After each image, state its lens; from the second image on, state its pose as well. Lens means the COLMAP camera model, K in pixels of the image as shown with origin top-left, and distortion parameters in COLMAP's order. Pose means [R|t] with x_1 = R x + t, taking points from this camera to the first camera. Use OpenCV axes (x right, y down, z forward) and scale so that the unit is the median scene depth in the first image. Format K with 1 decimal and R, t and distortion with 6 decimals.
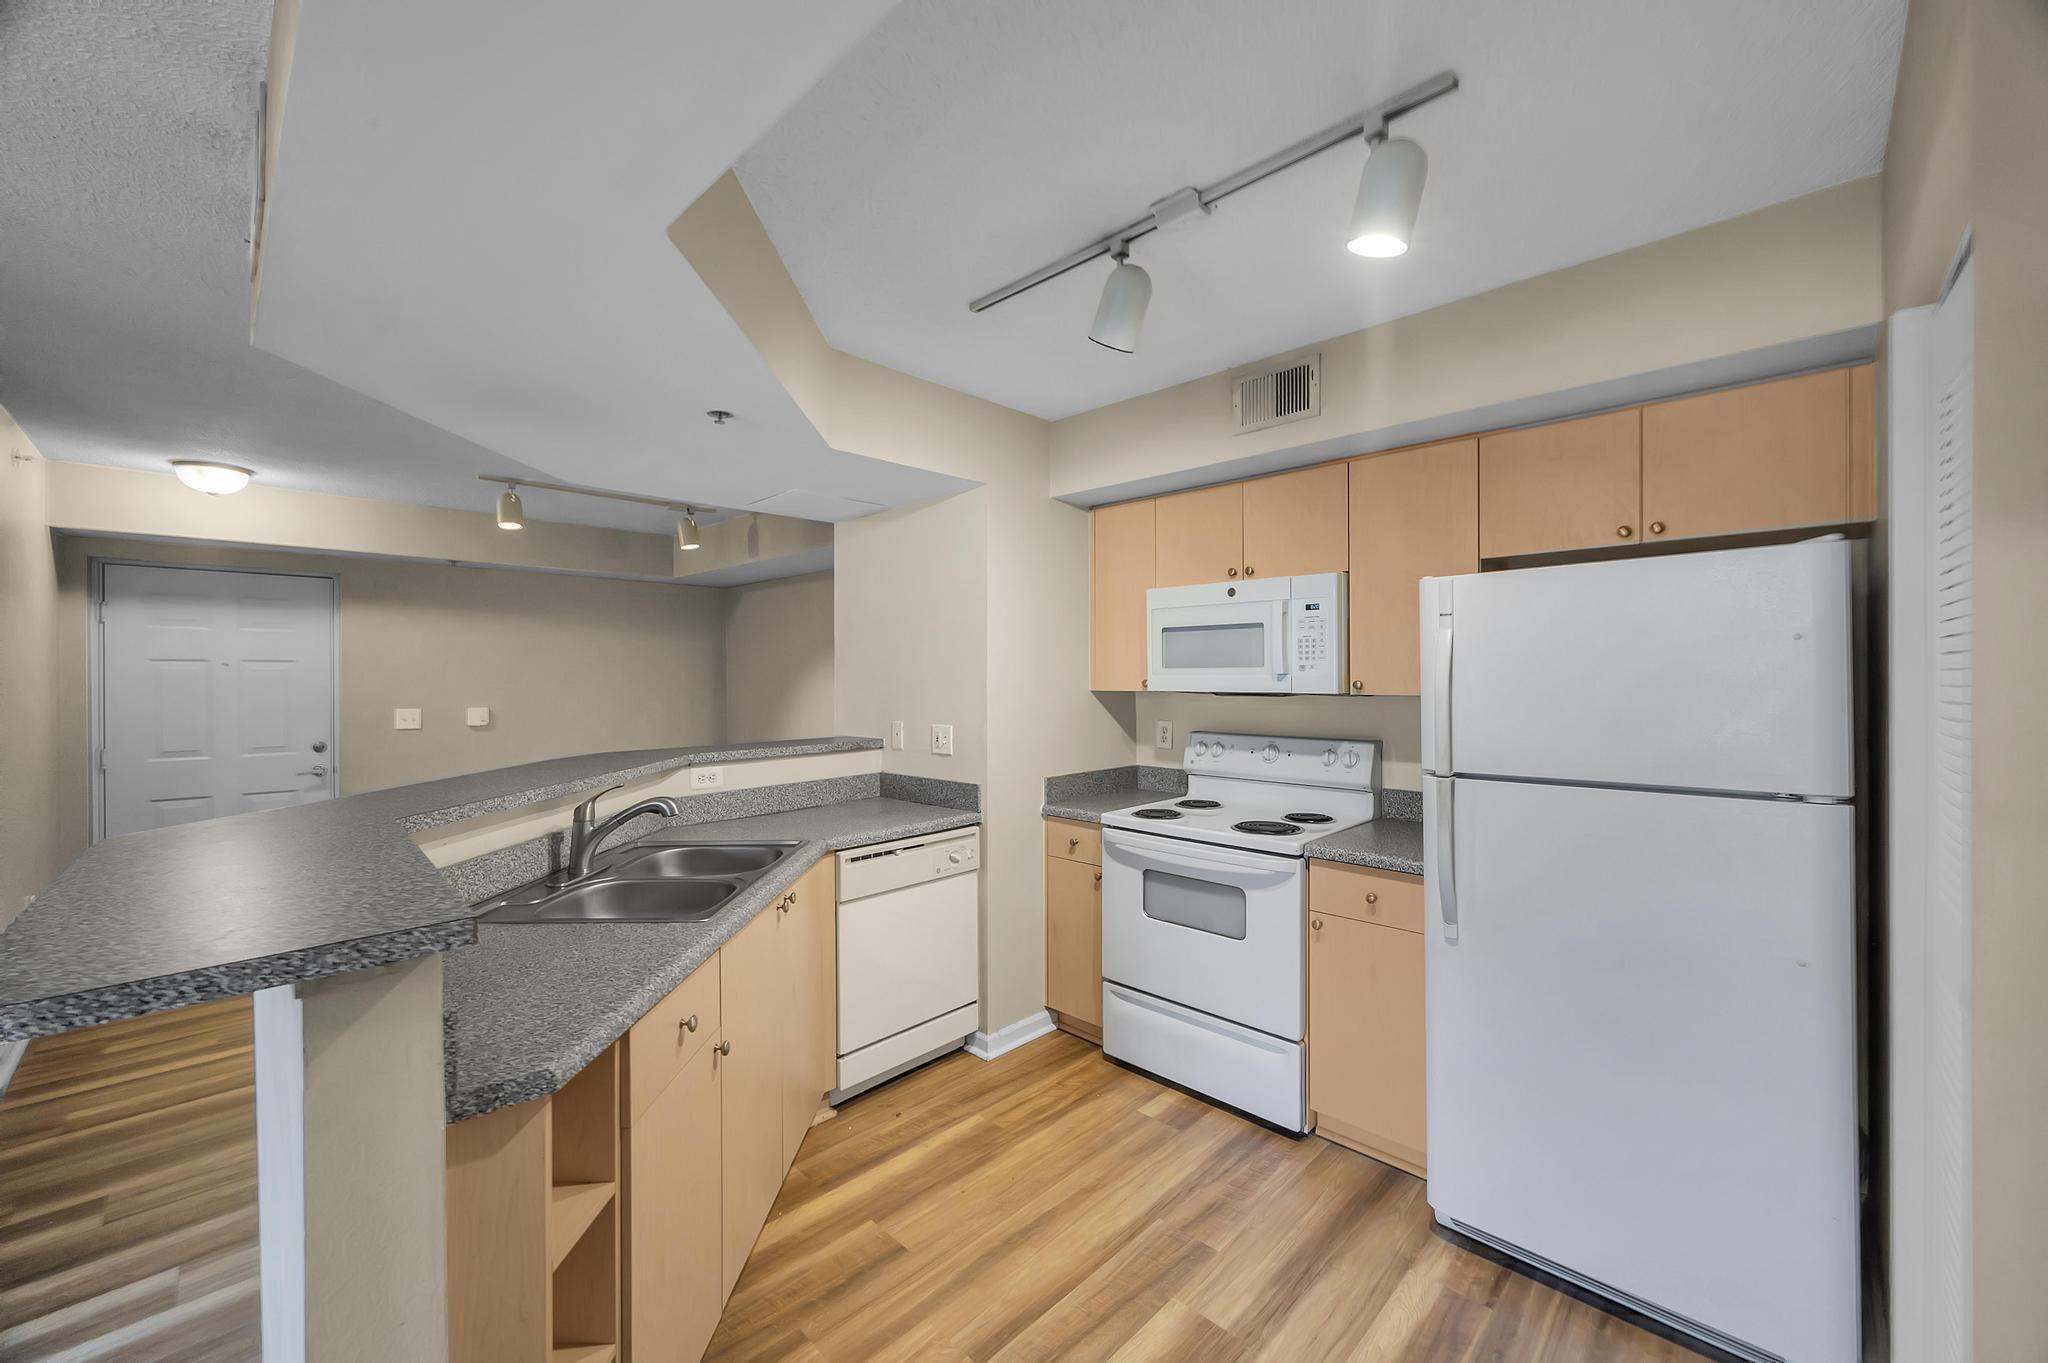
lens RADIAL K [[800.0, 0, 1018.4], [0, 800.0, 676.2], [0, 0, 1]] dist [-0.000180, -0.000030]
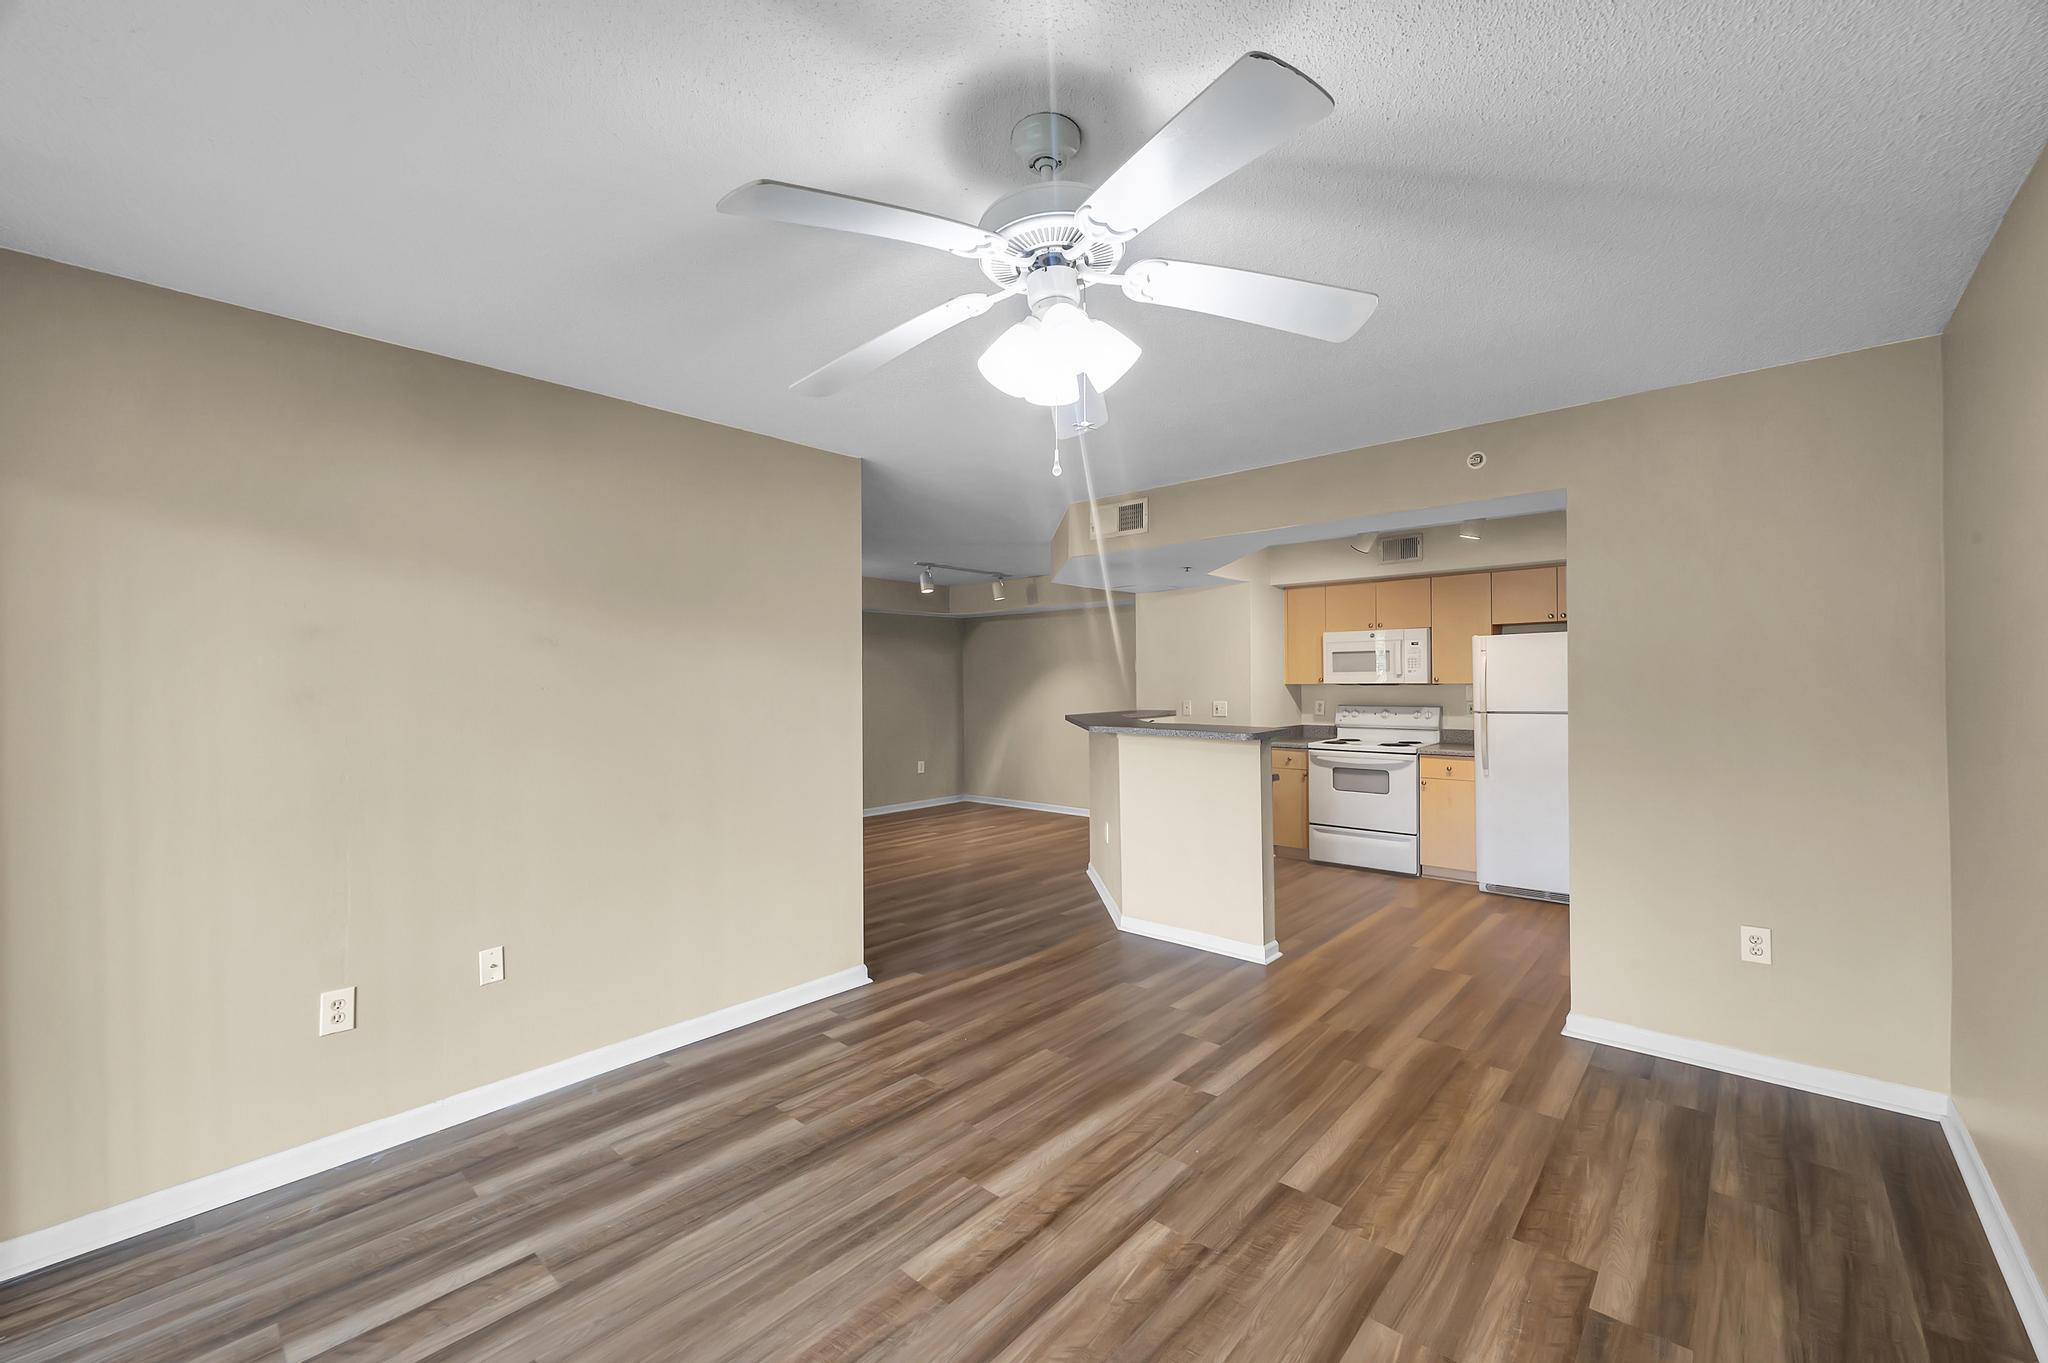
lens RADIAL K [[814.2, 0, 1024.0], [0, 814.2, 681.5], [0, 0, 1]] dist [0.000932, 0.000283]
pose [[0.998906, -0.004959, 0.046510, -0.733339], [0.004883, 0.999987, 0.001745, 0.006538], [-0.046518, -0.001516, 0.998916, -1.071543]]
